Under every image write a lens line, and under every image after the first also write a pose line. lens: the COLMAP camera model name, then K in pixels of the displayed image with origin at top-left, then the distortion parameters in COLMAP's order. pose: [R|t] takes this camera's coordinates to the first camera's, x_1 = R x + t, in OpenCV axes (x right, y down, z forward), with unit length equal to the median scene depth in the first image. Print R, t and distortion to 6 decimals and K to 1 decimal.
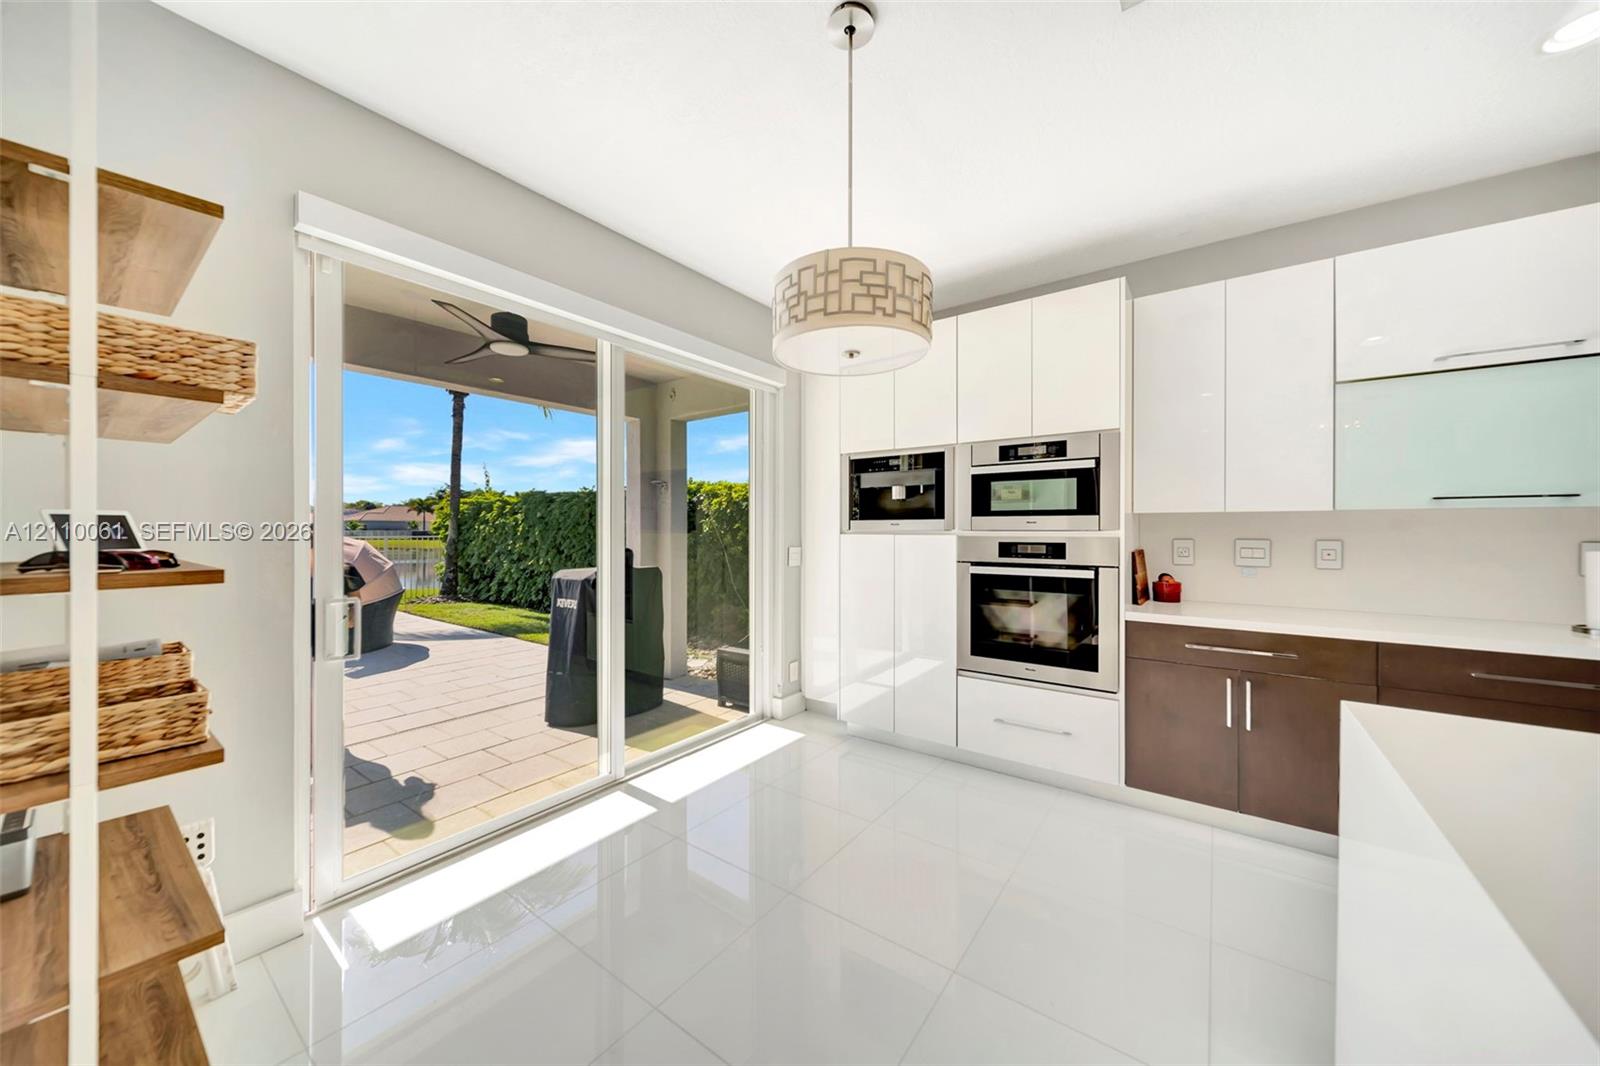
lens RADIAL K [[561.3, 0, 792.9], [0, 561.3, 528.1], [0, 0, 1]] dist [-0.001335, -0.000649]
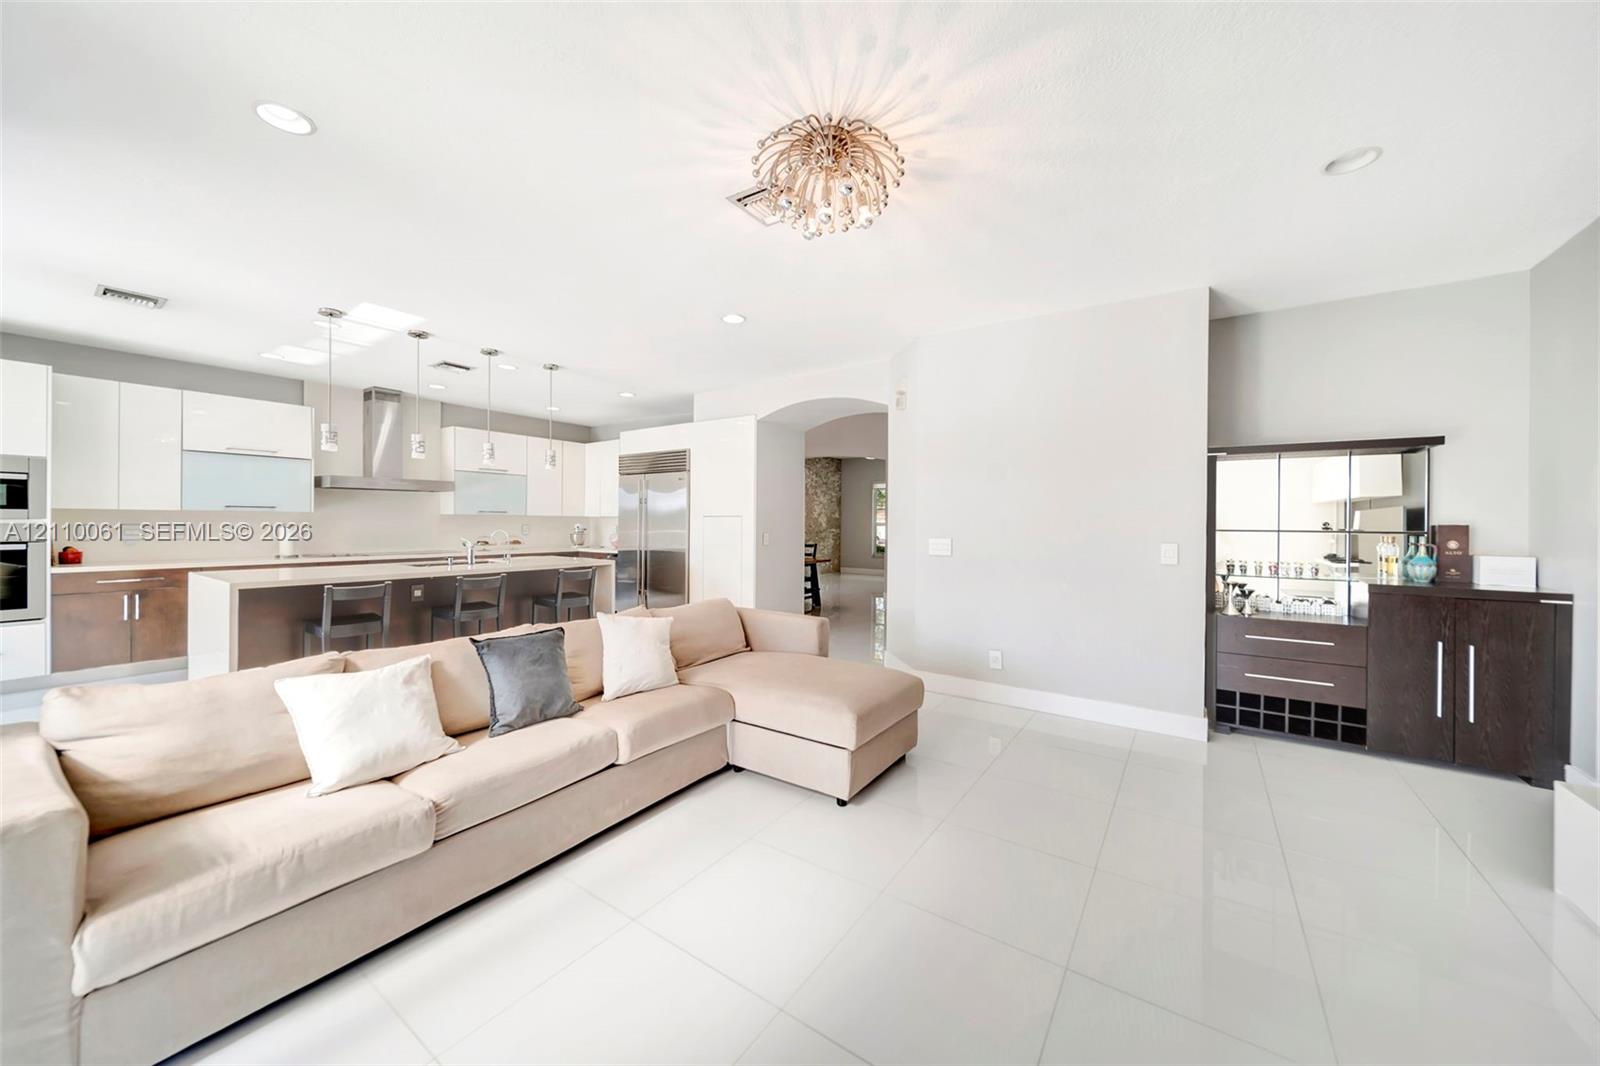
lens RADIAL K [[569.3, 0, 800.4], [0, 569.3, 528.8], [0, 0, 1]] dist [-0.007164, -0.000210]
pose [[-0.036347, -0.010147, 0.999288, -0.999720], [-0.010194, 0.999900, 0.009782, -0.005697], [-0.999287, -0.009831, -0.036447, -1.007556]]
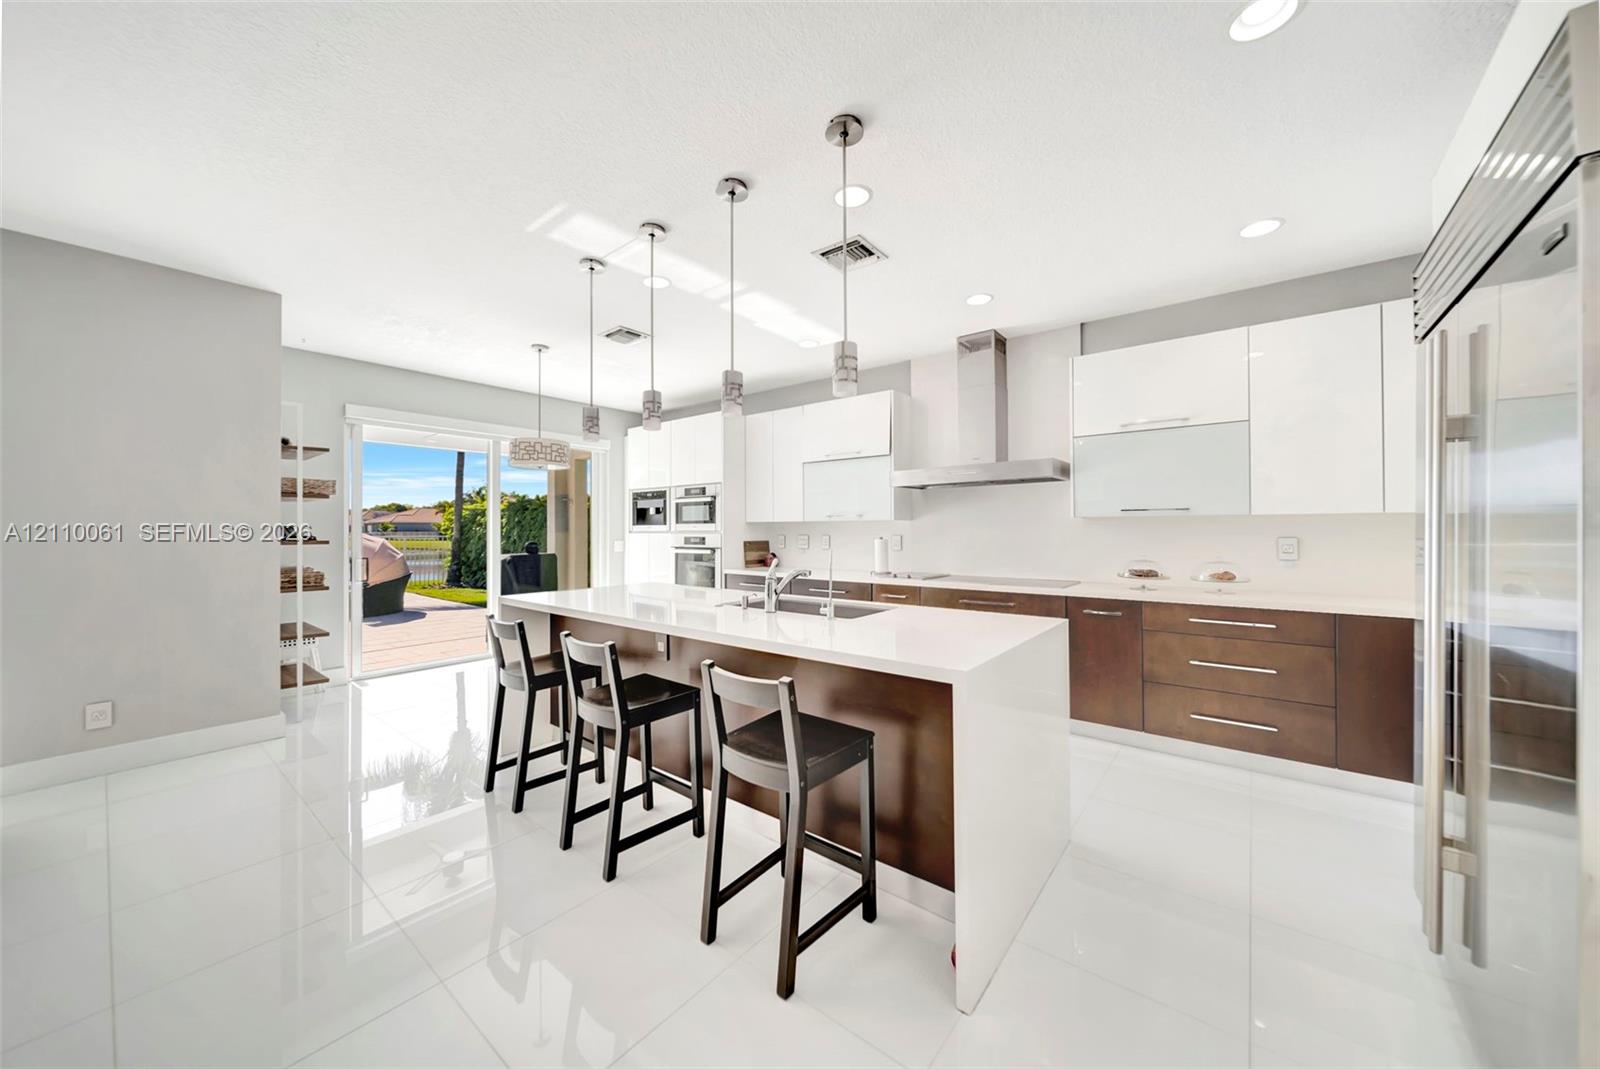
lens RADIAL K [[561.3, 0, 792.9], [0, 561.3, 529.6], [0, 0, 1]] dist [-0.001335, -0.000649]
pose [[0.999334, -0.000523, -0.036481, 0.799979], [0.000533, 1.000000, 0.000250, -0.000878], [0.036481, -0.000270, 0.999334, -0.946183]]
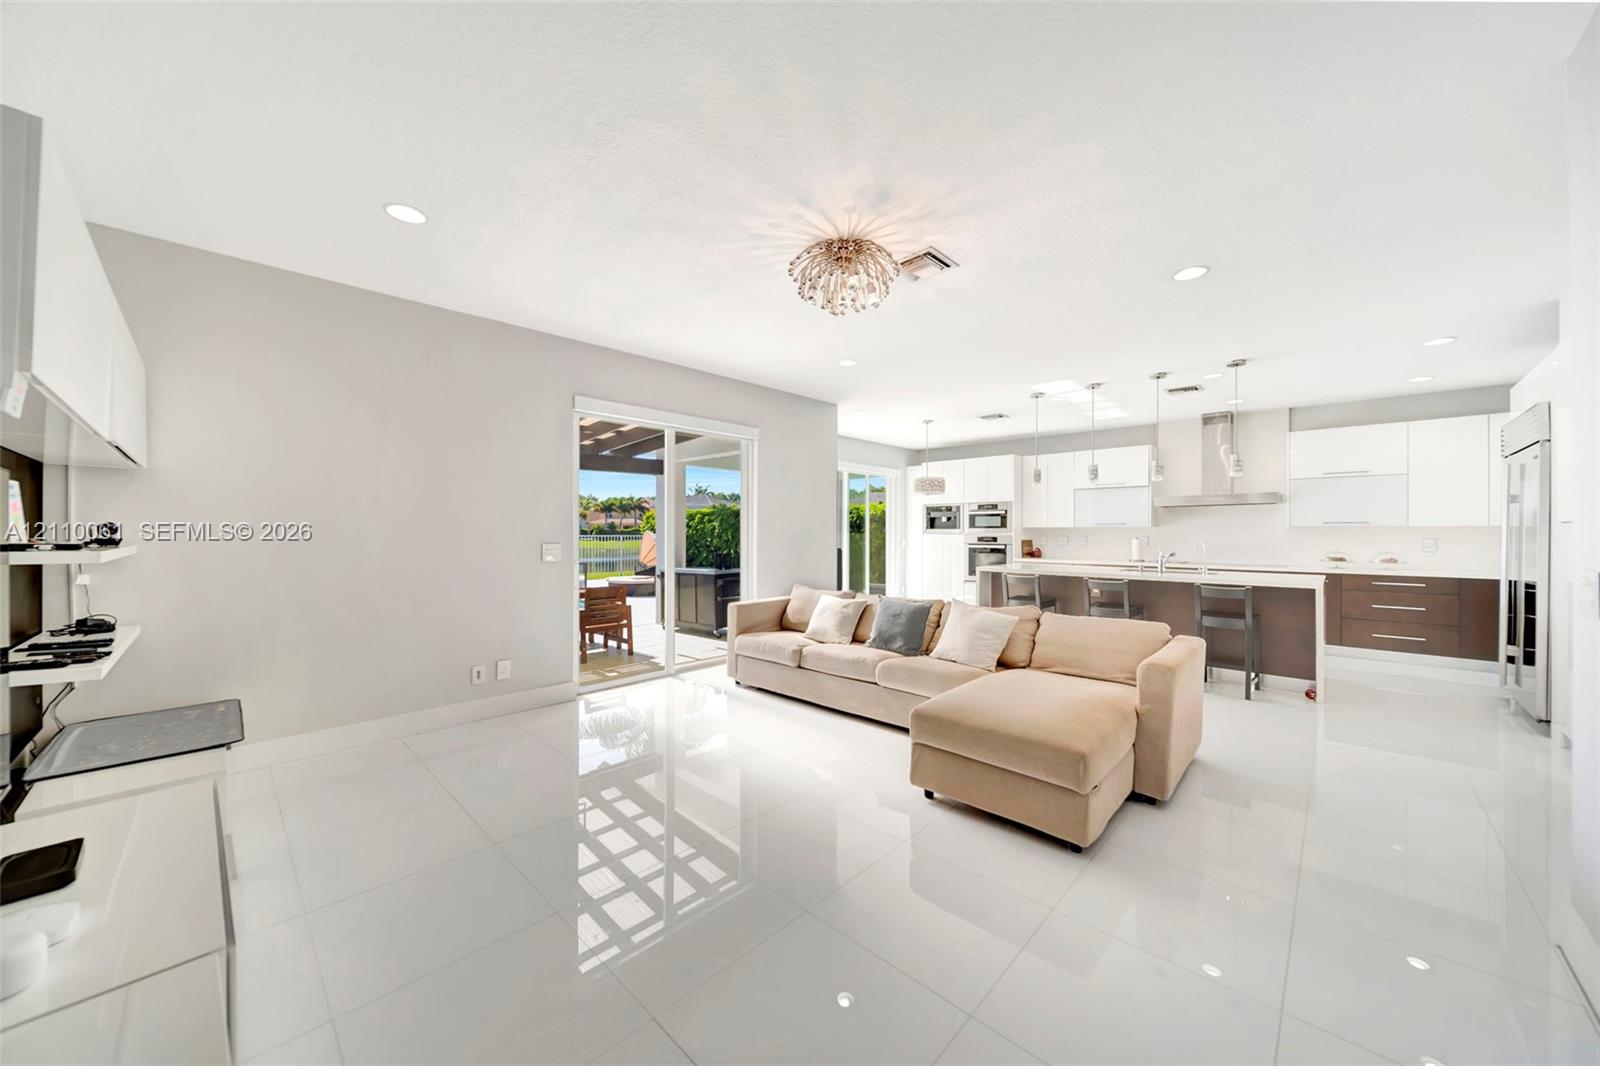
lens RADIAL K [[566.7, 0, 789.1], [0, 566.7, 535.0], [0, 0, 1]] dist [0.000160, -0.000098]
pose [[0.991927, 0.004477, -0.126731, -0.237276], [-0.003512, 0.999963, 0.007838, -0.005166], [0.126761, -0.007330, 0.991906, -2.055630]]
